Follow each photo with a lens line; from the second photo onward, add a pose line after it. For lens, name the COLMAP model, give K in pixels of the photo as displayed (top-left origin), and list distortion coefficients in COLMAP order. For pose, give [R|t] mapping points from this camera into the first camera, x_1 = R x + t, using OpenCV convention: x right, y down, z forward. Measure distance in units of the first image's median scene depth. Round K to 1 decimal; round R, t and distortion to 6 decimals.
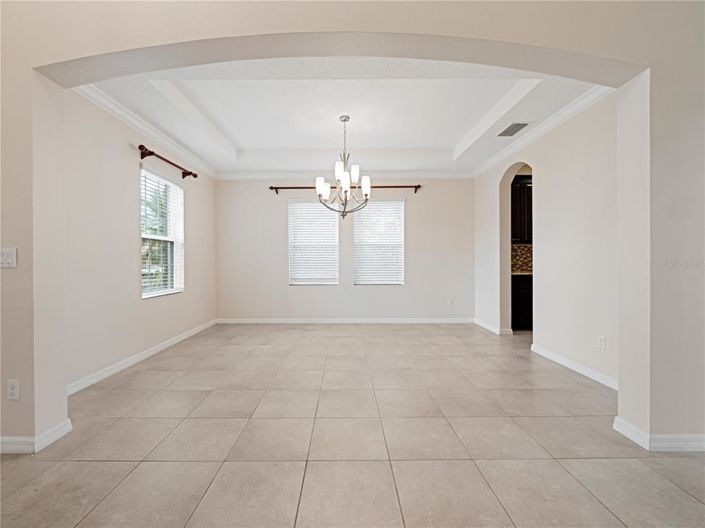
lens RADIAL K [[301.2, 0, 346.0], [0, 301.2, 265.7], [0, 0, 1]] dist [-0.000313, -0.000260]
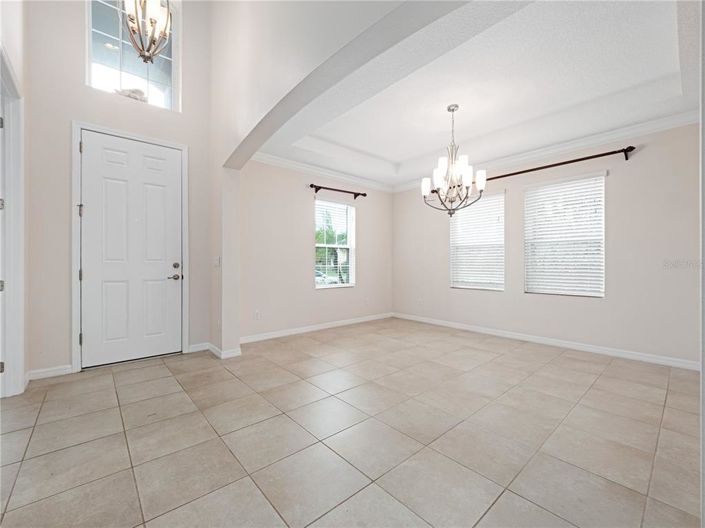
lens RADIAL K [[301.2, 0, 346.0], [0, 301.2, 265.7], [0, 0, 1]] dist [-0.000313, -0.000260]
pose [[0.645567, 0.008434, -0.763657, 0.431463], [-0.014318, 0.999897, -0.001061, -0.001249], [0.763570, 0.011619, 0.645621, 0.141465]]
